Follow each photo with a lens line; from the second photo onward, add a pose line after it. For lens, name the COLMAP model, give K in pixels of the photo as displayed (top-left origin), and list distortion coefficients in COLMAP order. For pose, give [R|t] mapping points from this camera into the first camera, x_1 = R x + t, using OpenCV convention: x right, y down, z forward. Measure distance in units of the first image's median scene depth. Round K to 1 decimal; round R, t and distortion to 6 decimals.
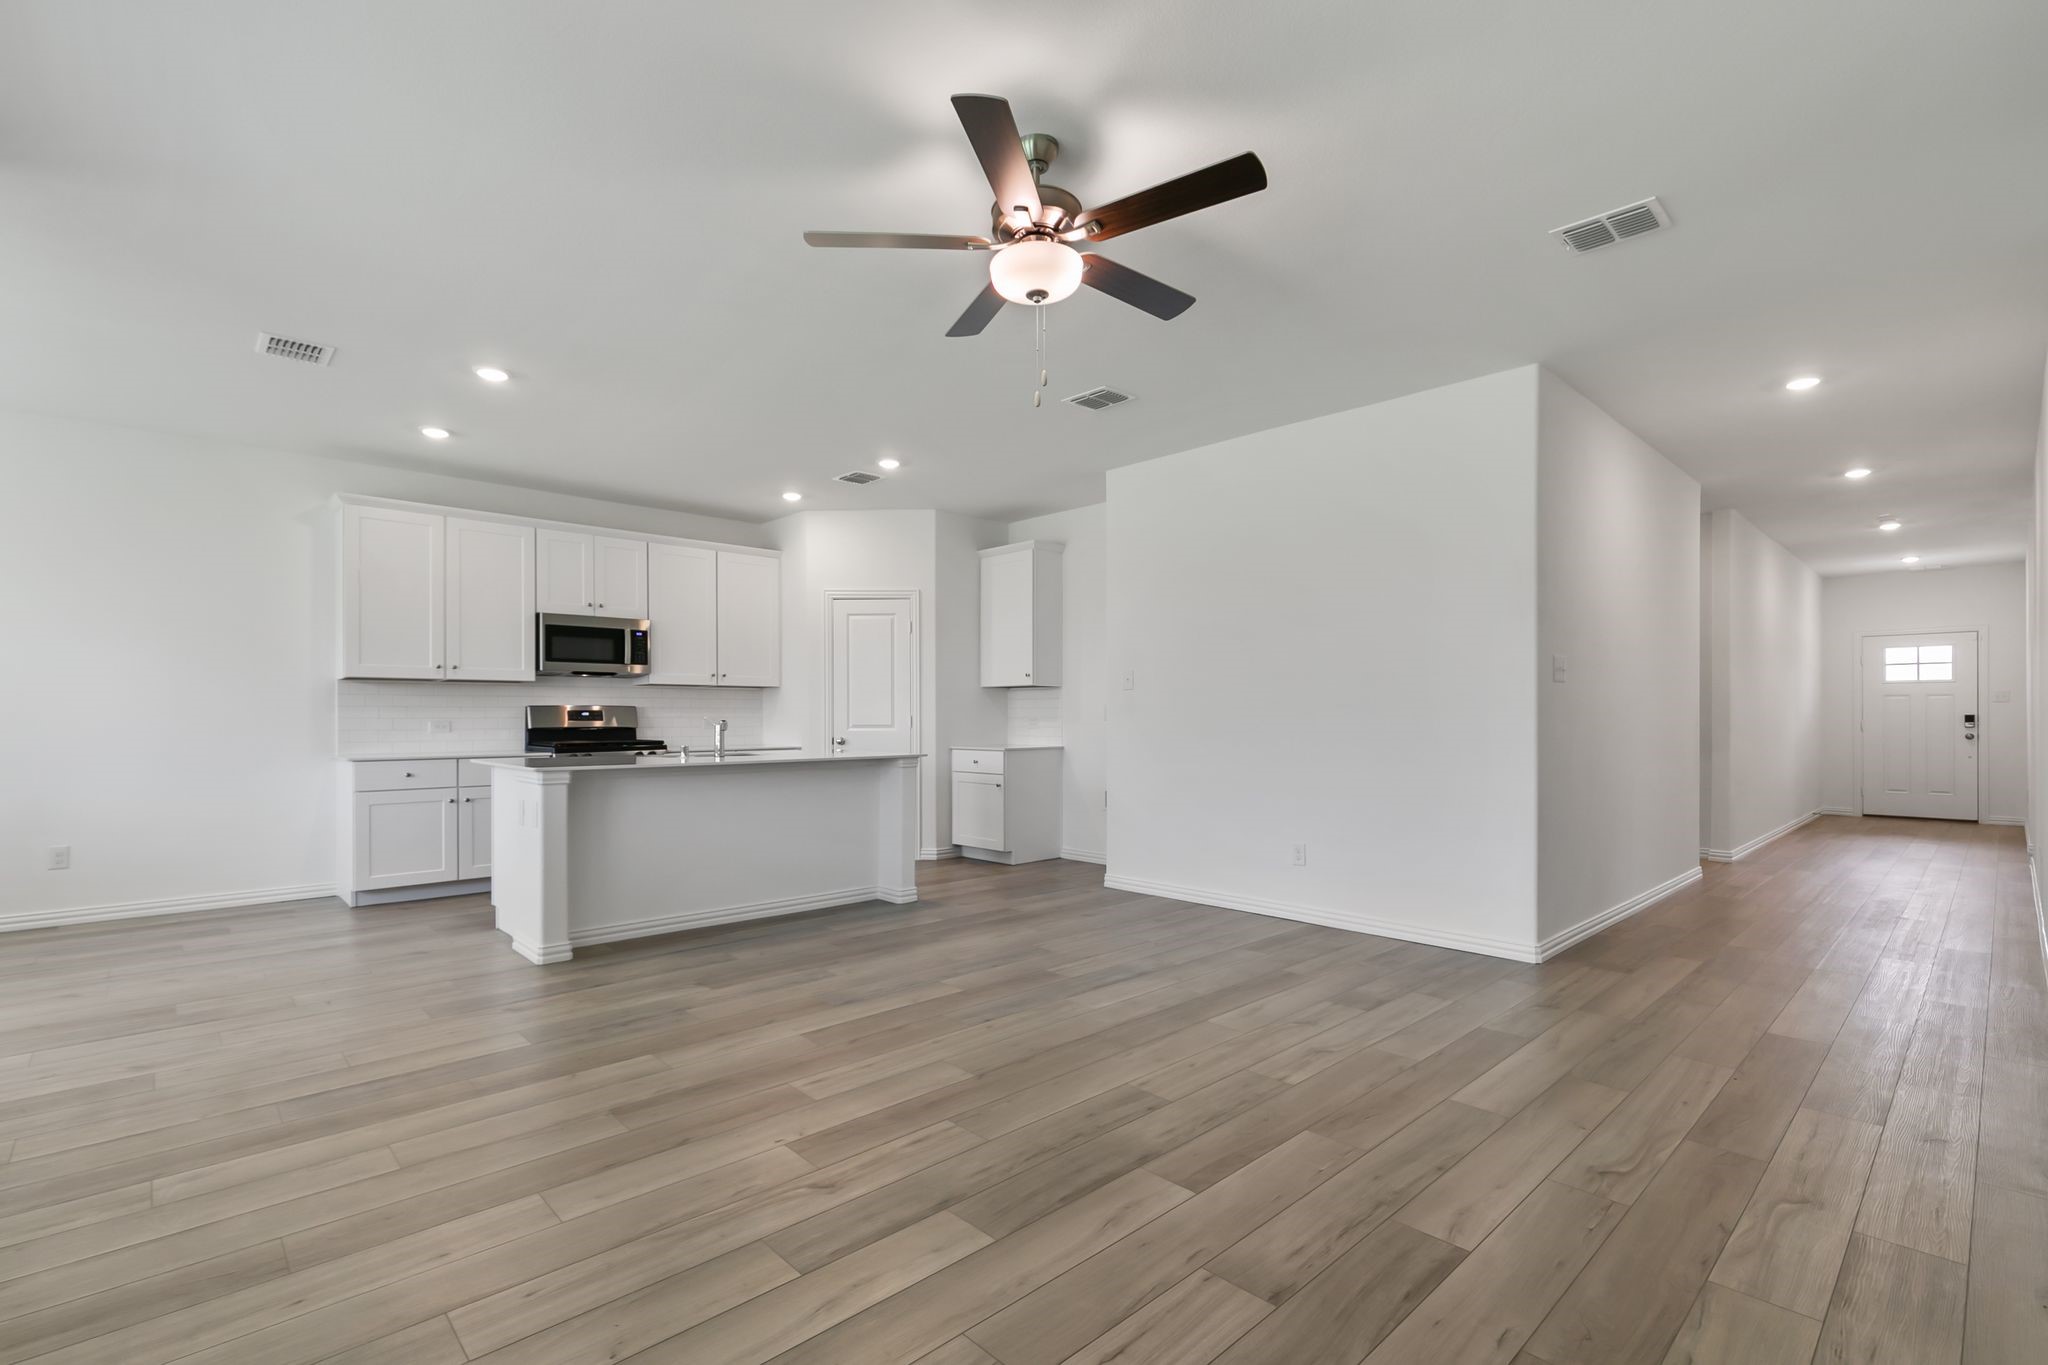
lens RADIAL K [[927.3, 0, 1013.2], [0, 927.3, 708.3], [0, 0, 1]] dist [0.003262, -0.000057]
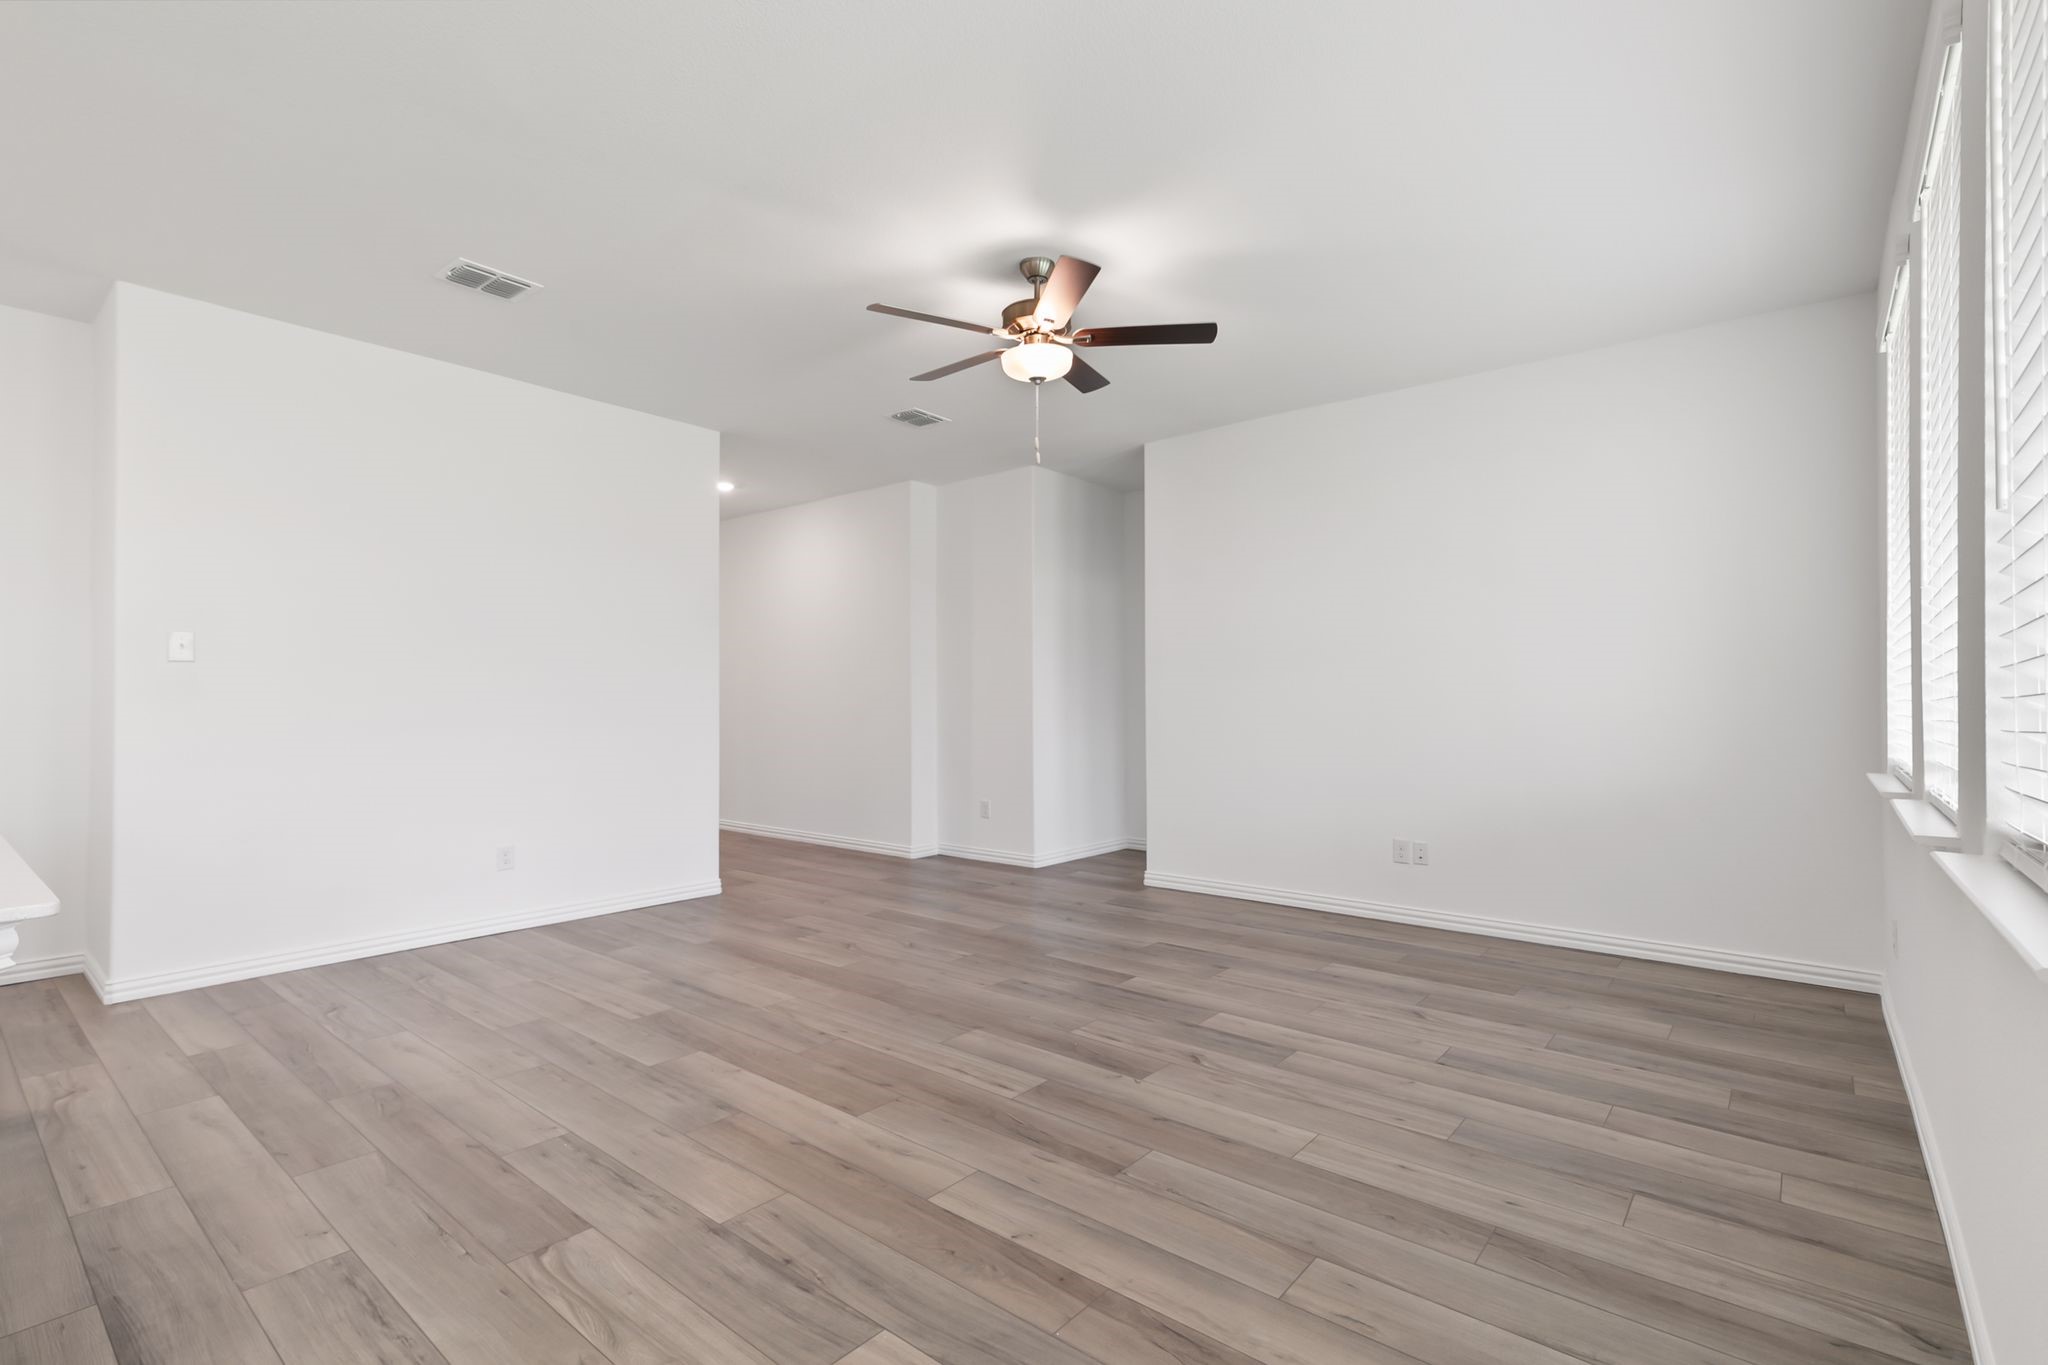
lens RADIAL K [[942.2, 0, 1015.7], [0, 942.2, 692.9], [0, 0, 1]] dist [0.004902, 0.000021]
pose [[-0.119250, 0.010463, 0.992809, -0.638844], [-0.005786, 0.999920, -0.011233, 0.004998], [-0.992847, -0.007083, -0.119180, 0.599034]]
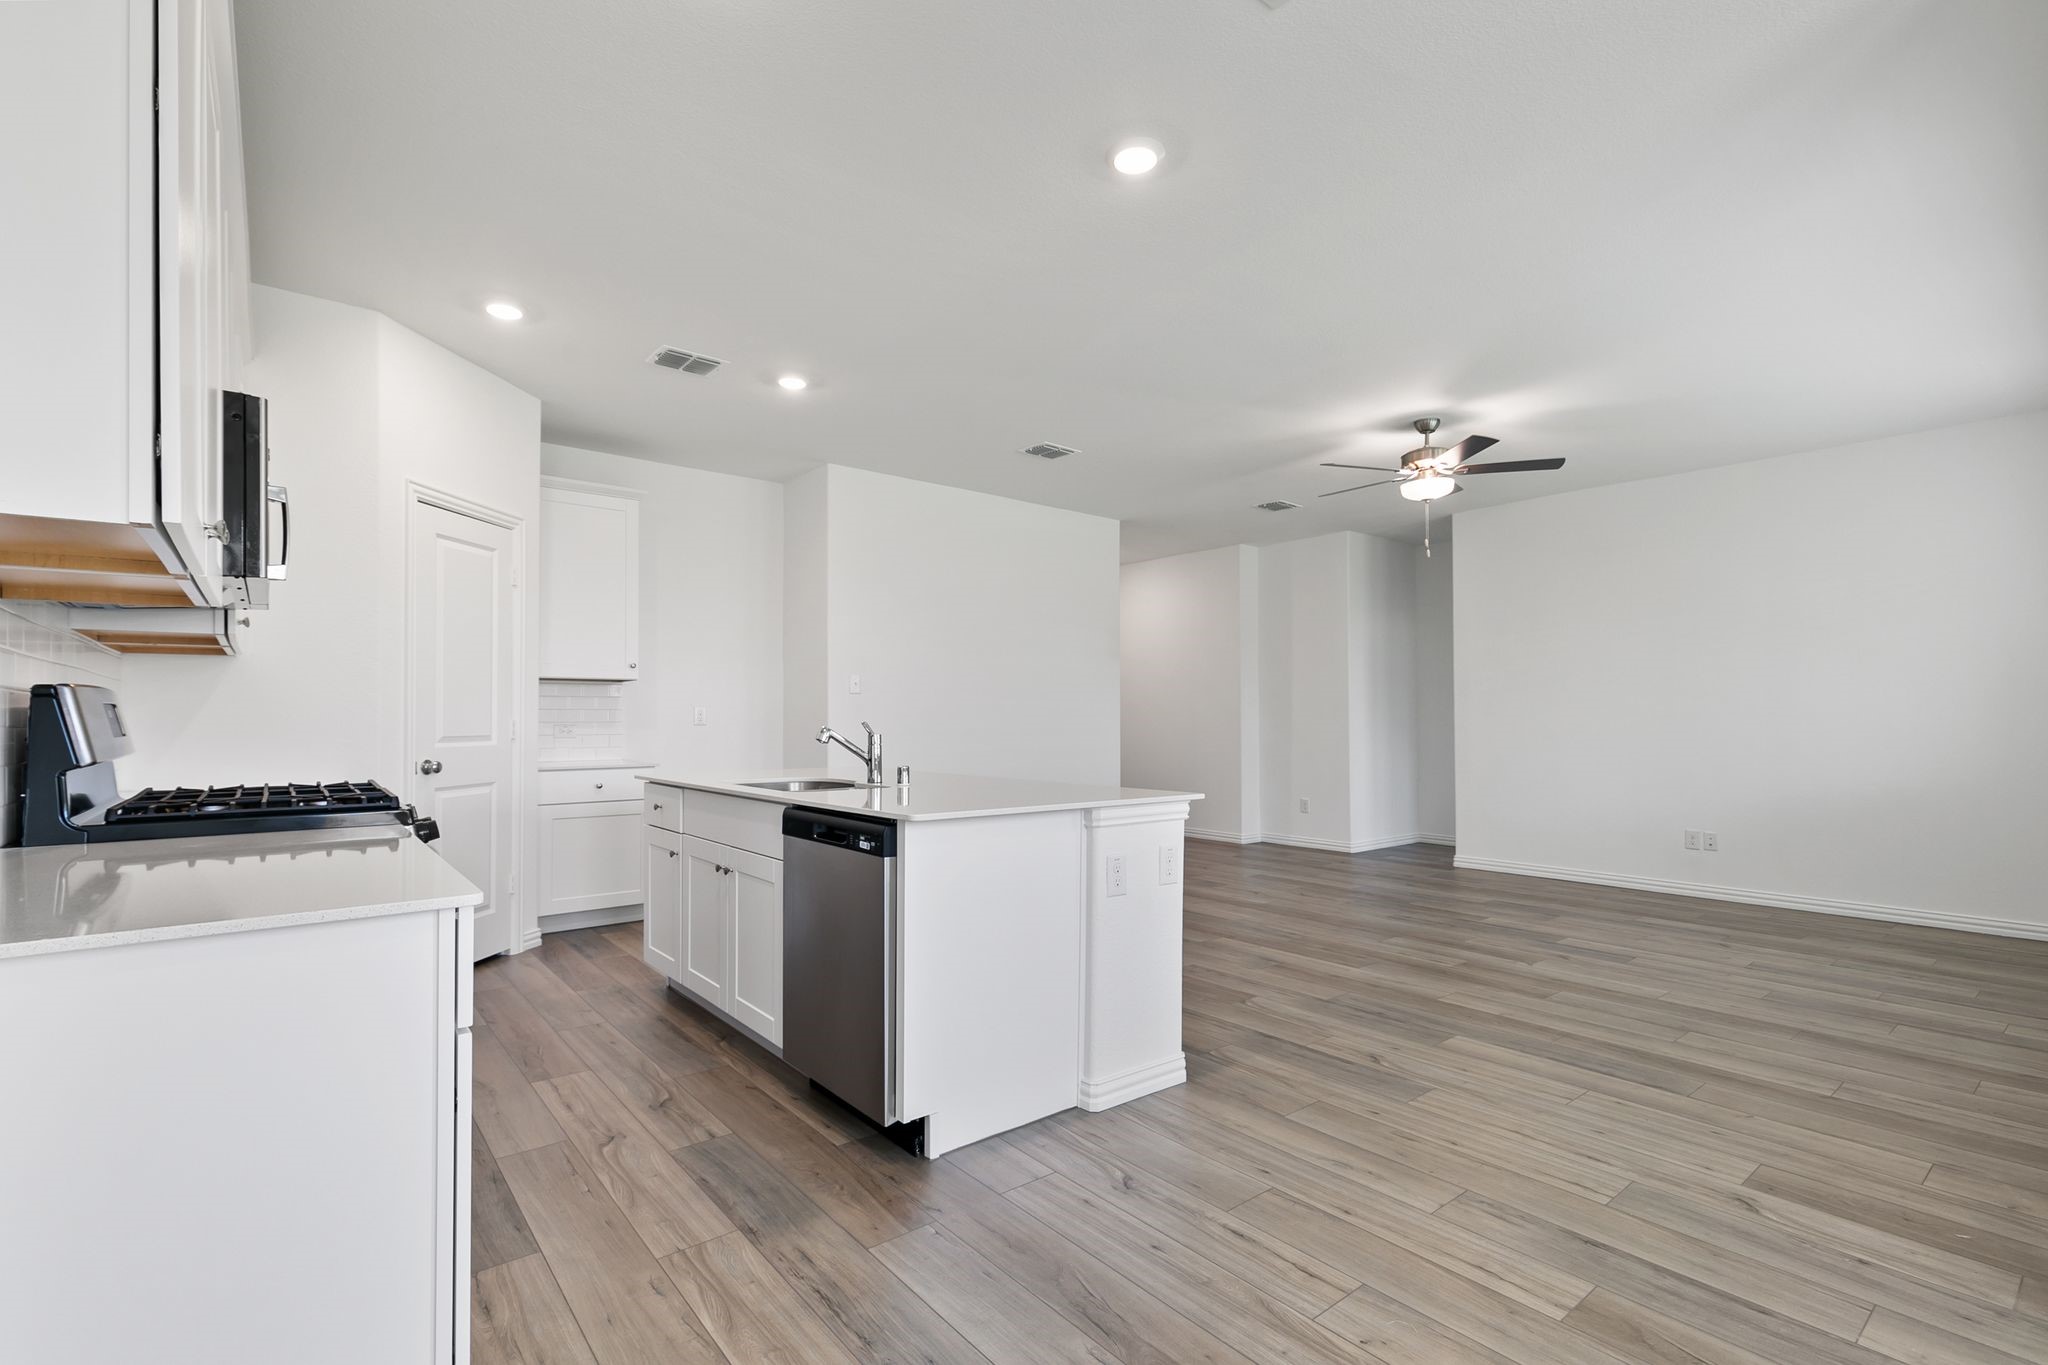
lens RADIAL K [[927.3, 0, 1013.2], [0, 927.3, 708.3], [0, 0, 1]] dist [0.003262, -0.000057]
pose [[0.075795, 0.012050, 0.997051, -0.968032], [-0.008297, 0.999900, -0.011454, 0.005626], [-0.997089, -0.007404, 0.075888, 0.858926]]
